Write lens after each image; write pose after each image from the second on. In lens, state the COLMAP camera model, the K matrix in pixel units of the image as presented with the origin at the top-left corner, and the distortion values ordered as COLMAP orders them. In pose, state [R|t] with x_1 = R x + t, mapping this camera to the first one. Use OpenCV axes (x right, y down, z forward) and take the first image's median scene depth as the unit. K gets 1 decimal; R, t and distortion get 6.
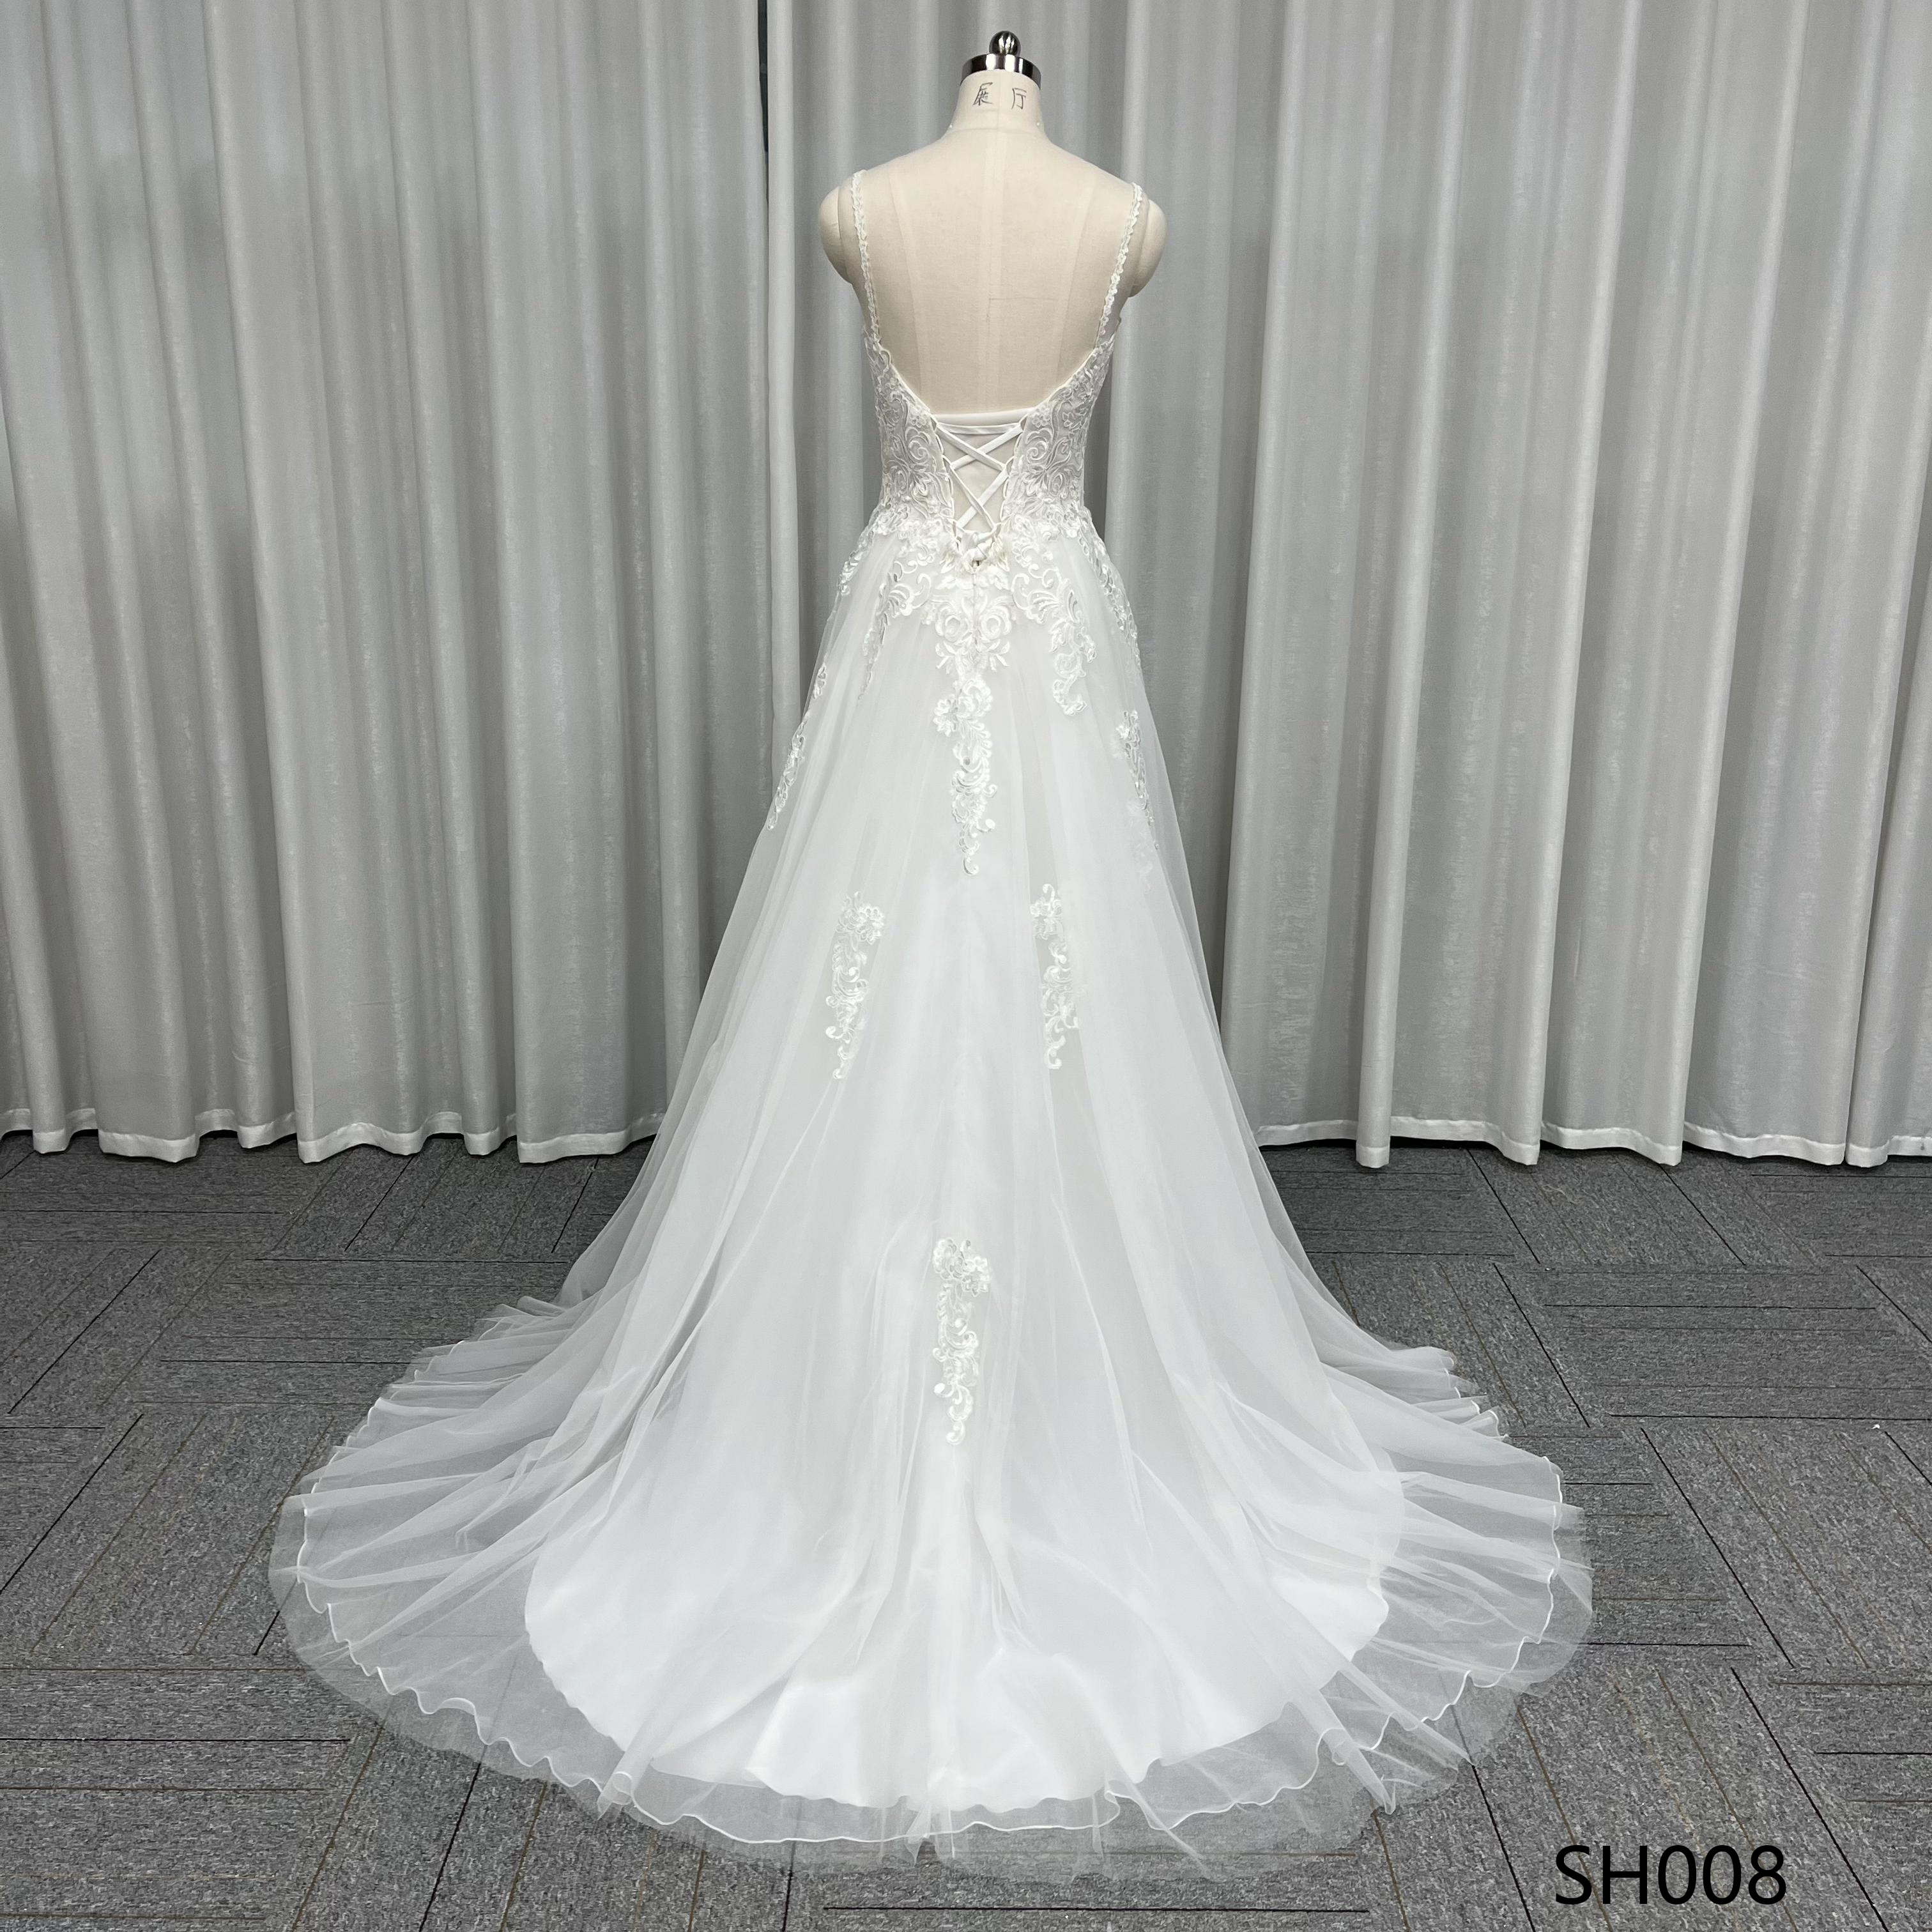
lens RADIAL K [[1989.0, 0, 992.8], [0, 1989.0, 967.4], [0, 0, 1]] dist [0.027652, 0.000000]
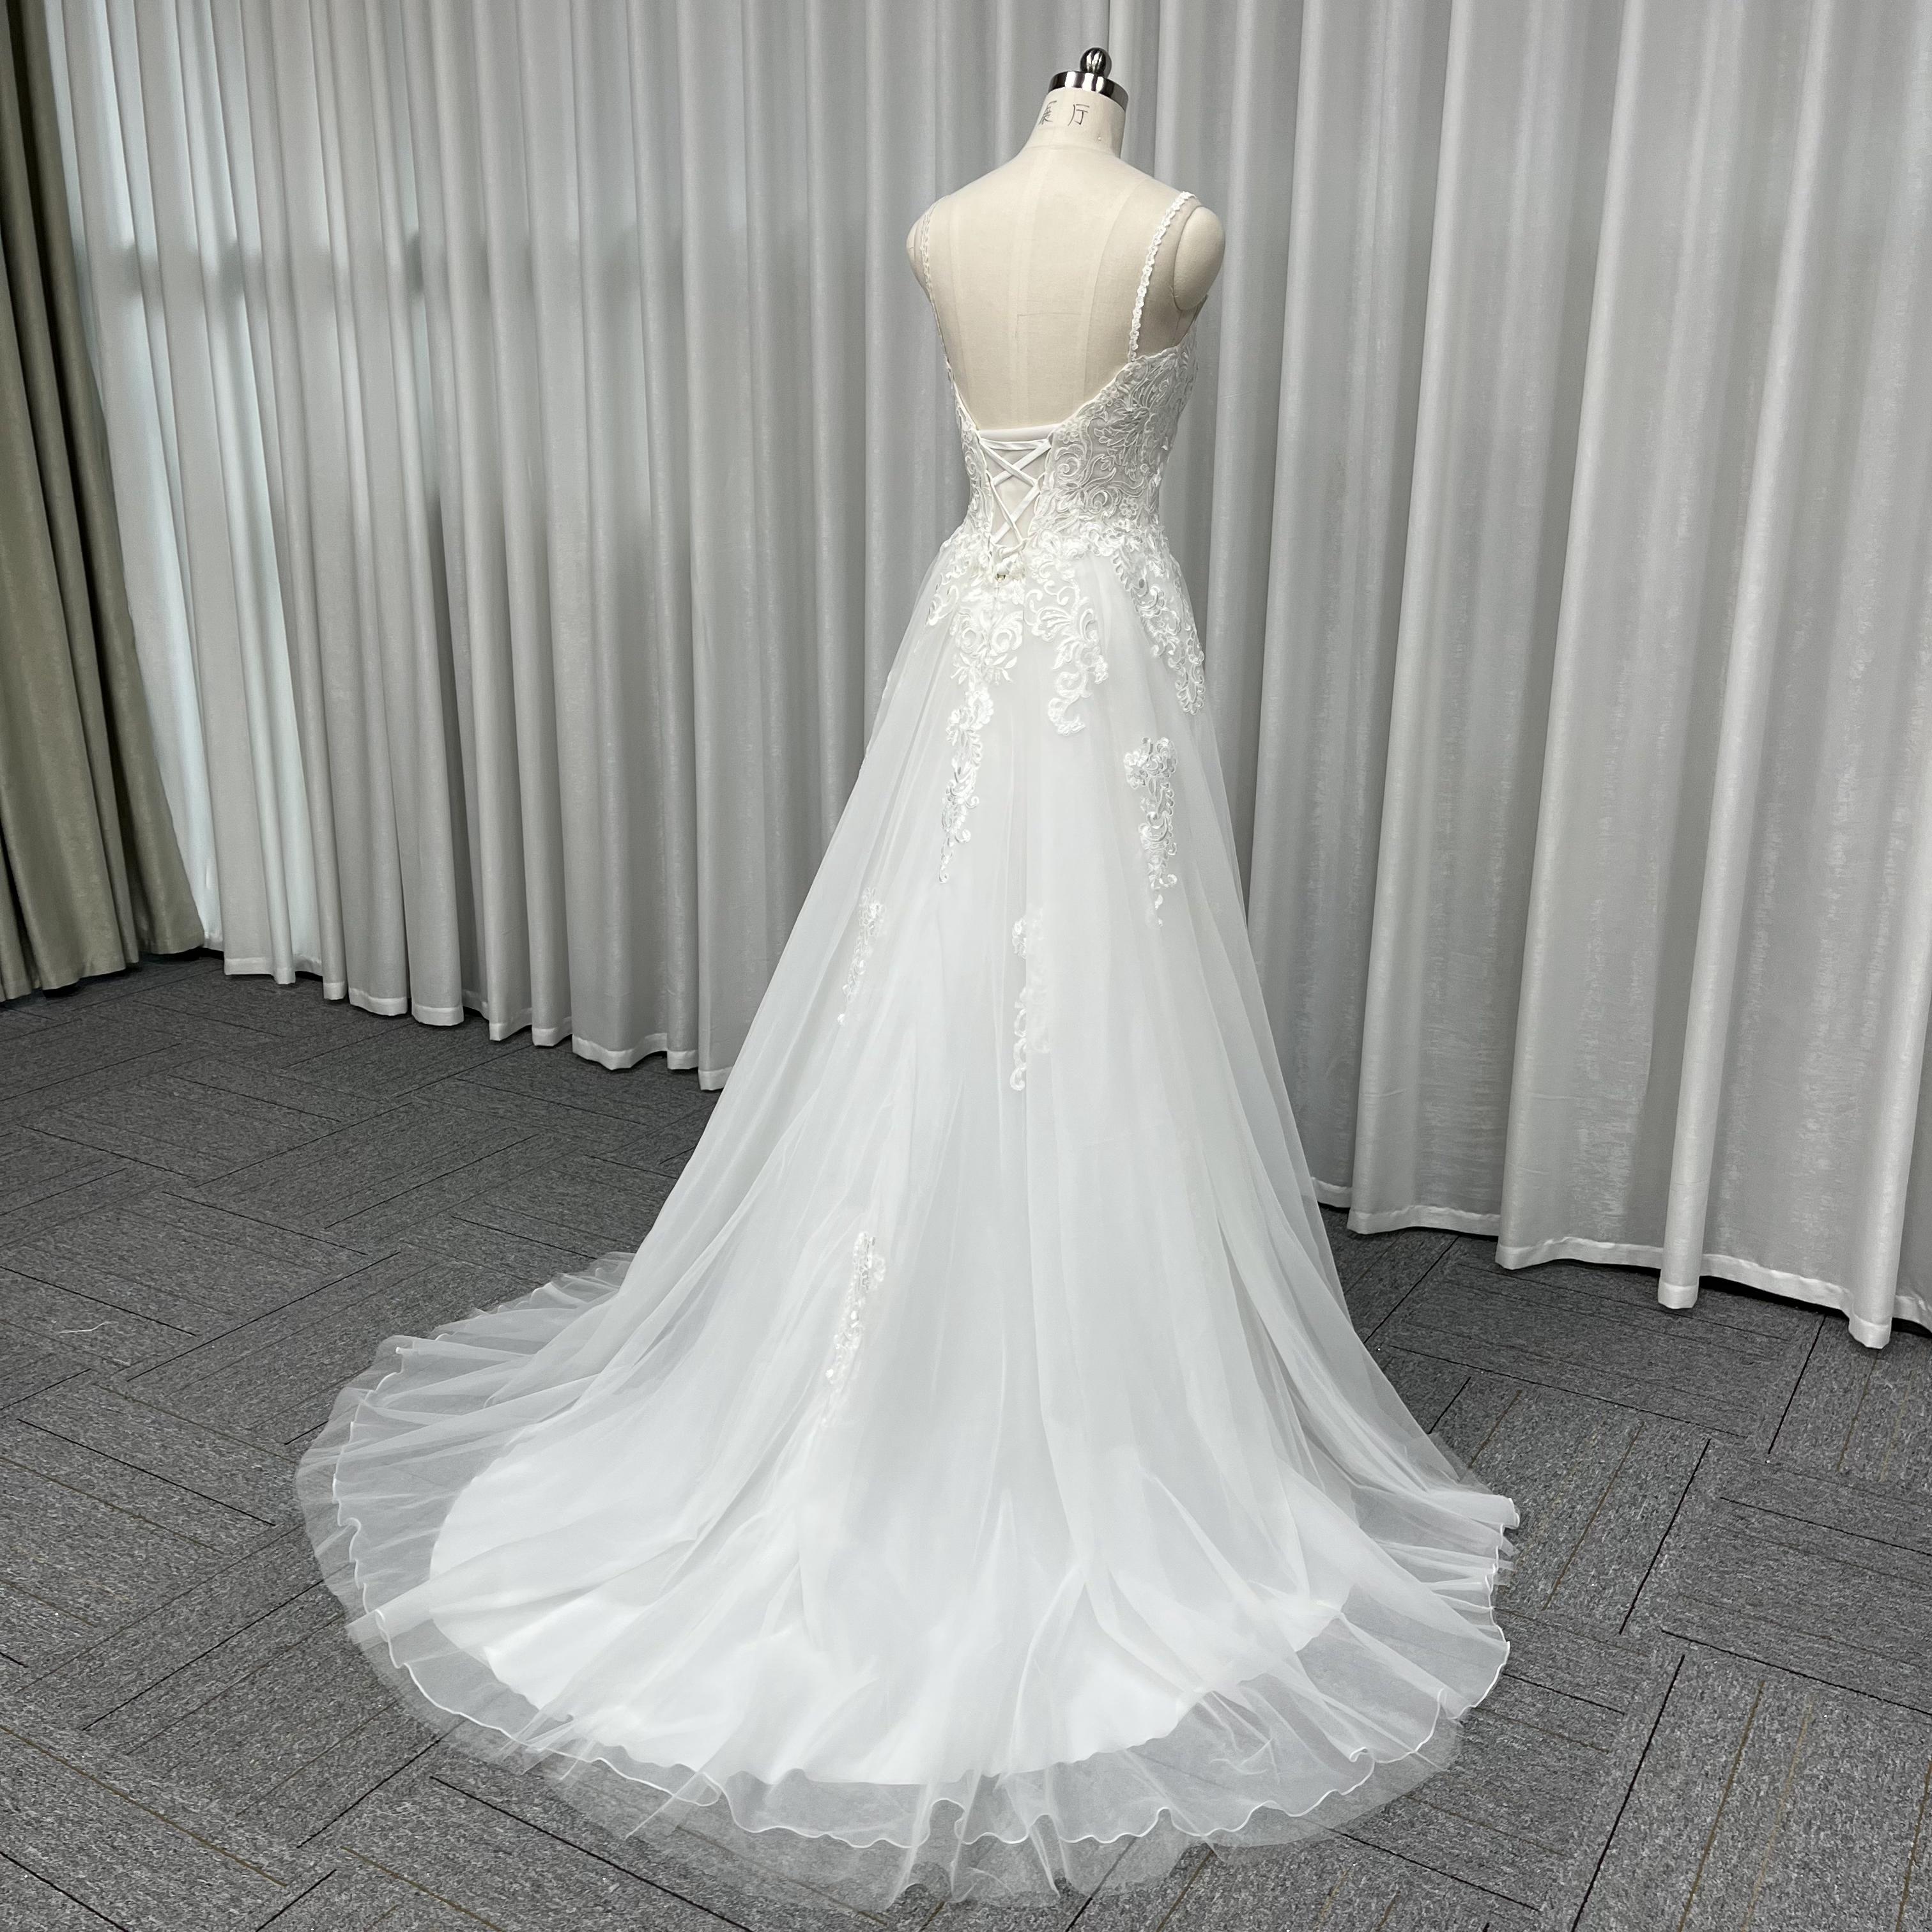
lens RADIAL K [[1989.0, 0, 973.4], [0, 1989.0, 958.0], [0, 0, 1]] dist [0.027652, 0.000000]
pose [[0.851413, 0.136374, -0.506456, 0.407156], [-0.147932, 0.988841, 0.017574, -0.022557], [0.503201, 0.059958, 0.862087, 0.108772]]
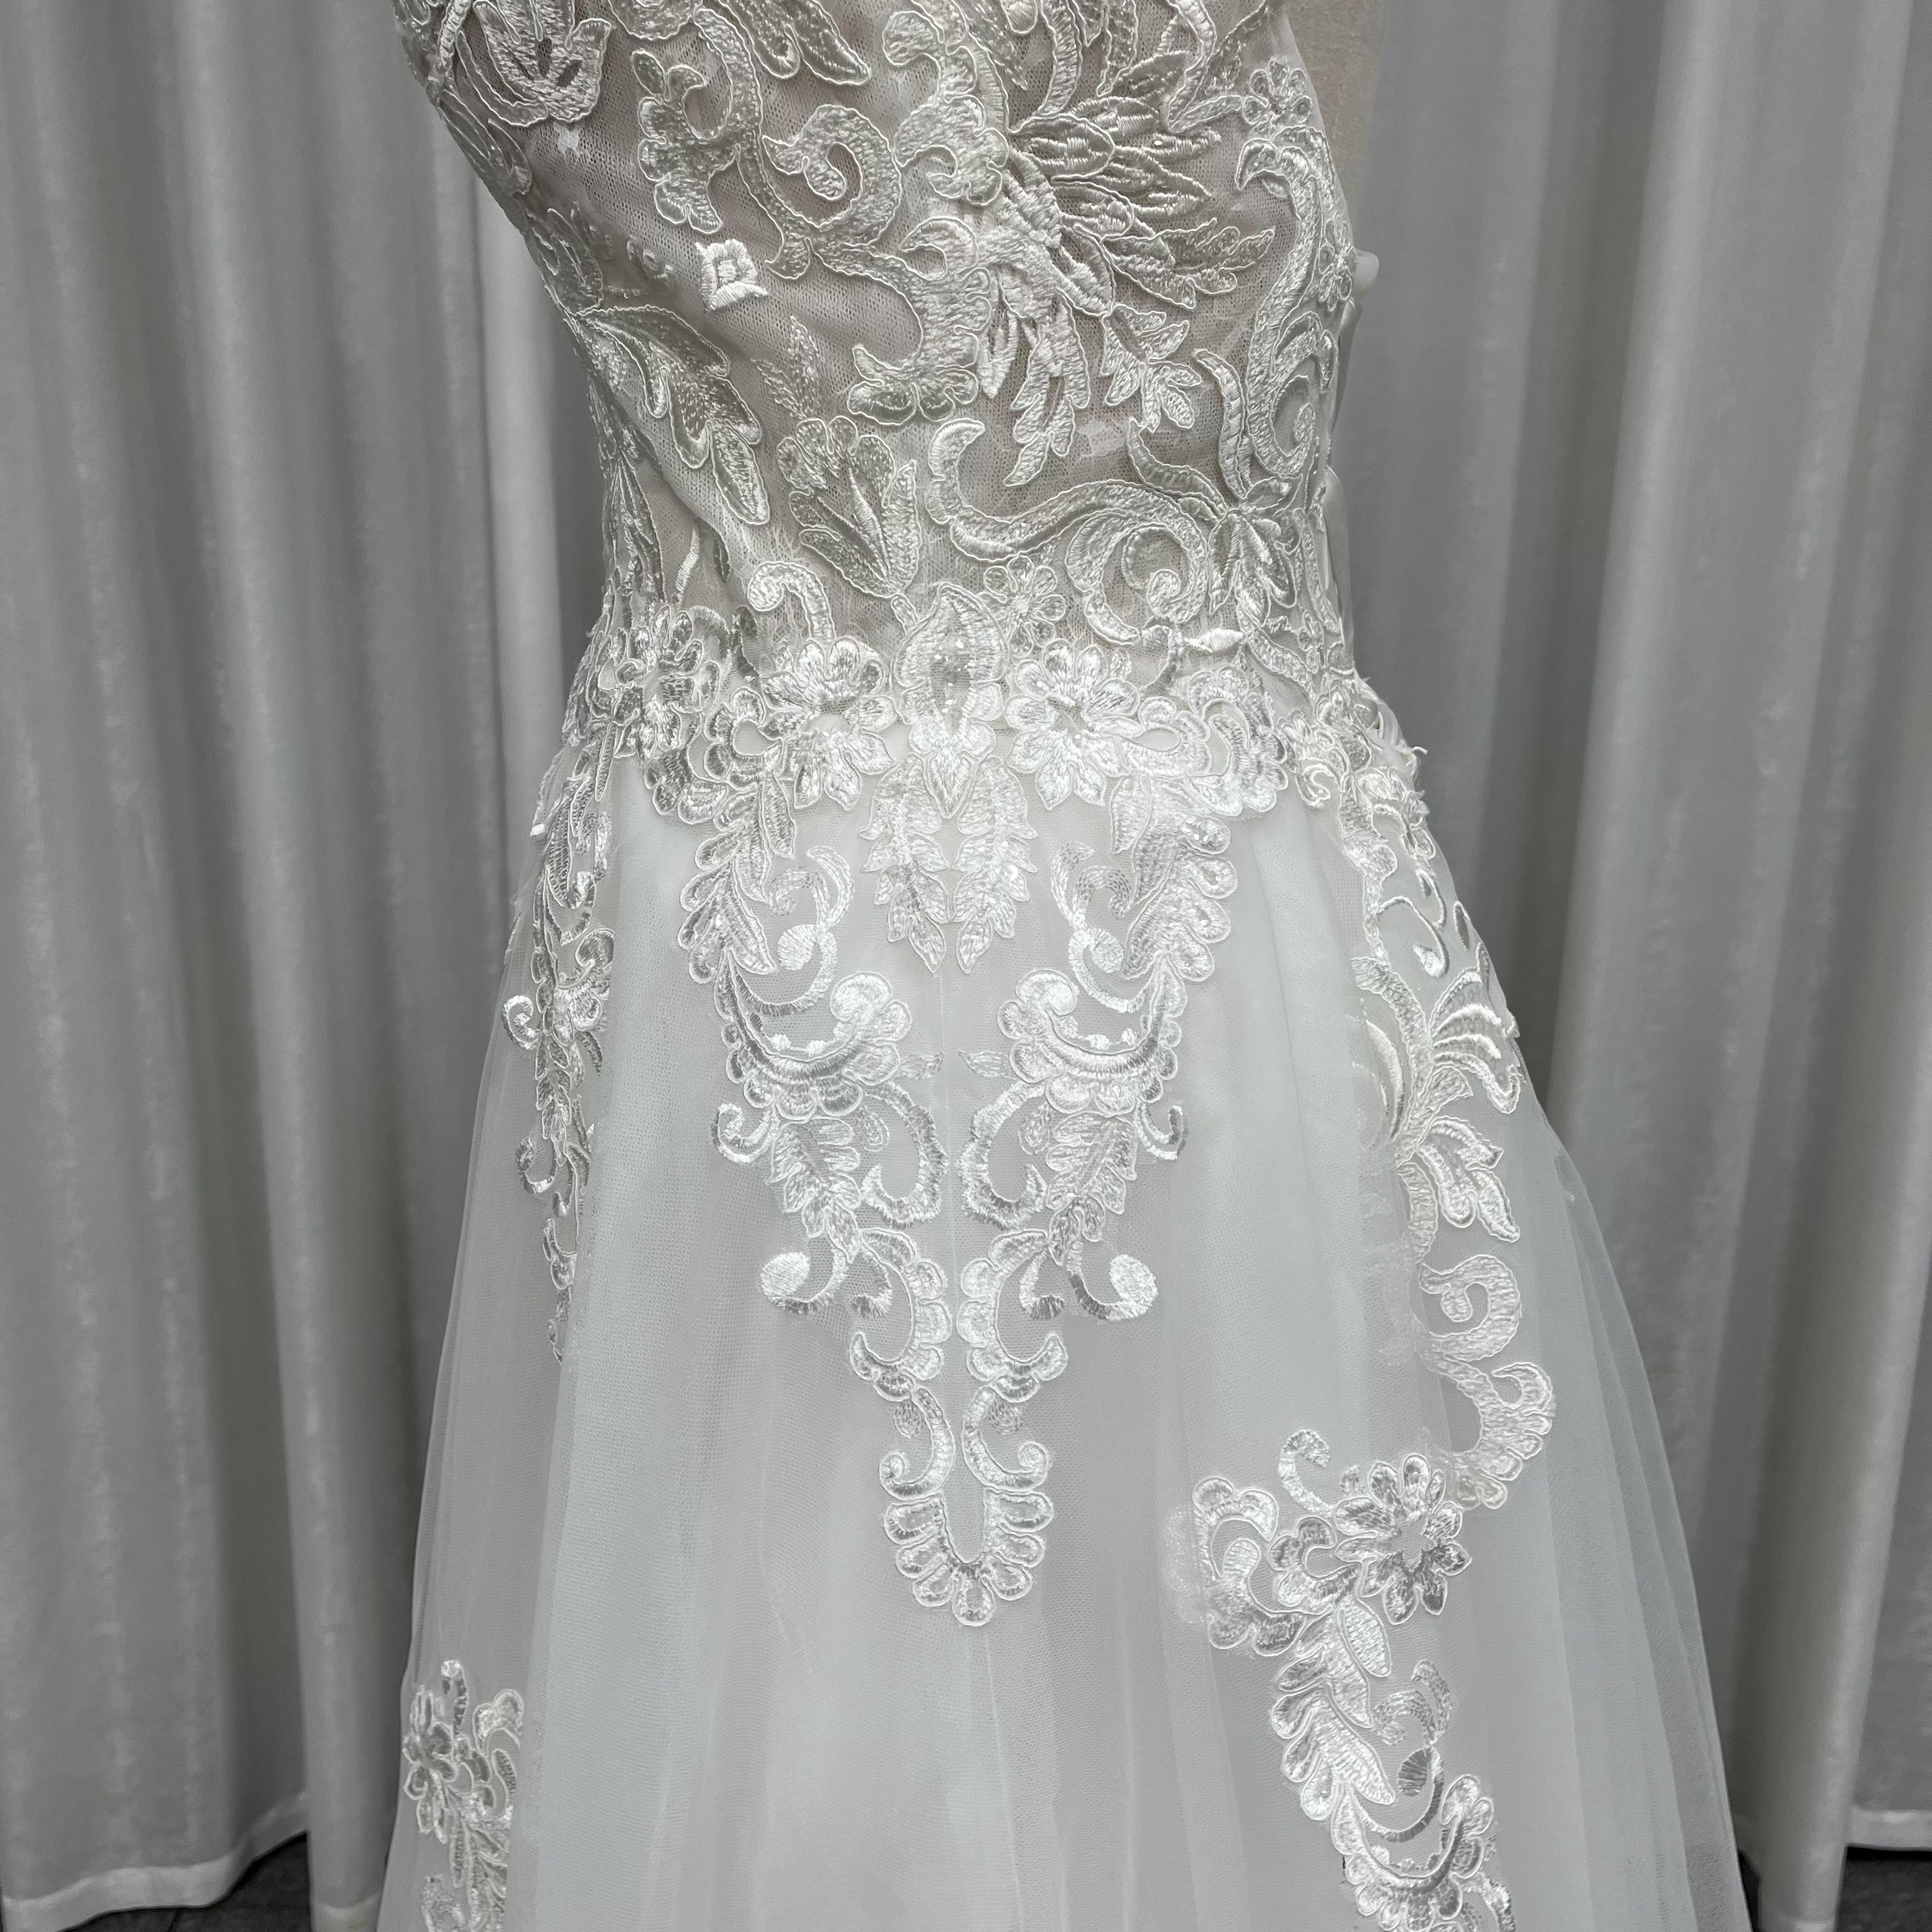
lens RADIAL K [[1989.0, 0, 953.8], [0, 1989.0, 958.8], [0, 0, 1]] dist [0.027652, 0.000000]
pose [[0.999875, 0.001259, -0.015756, -0.003637], [-0.001517, 0.999865, -0.016345, -0.148057], [0.015734, 0.016367, 0.999742, 0.599634]]
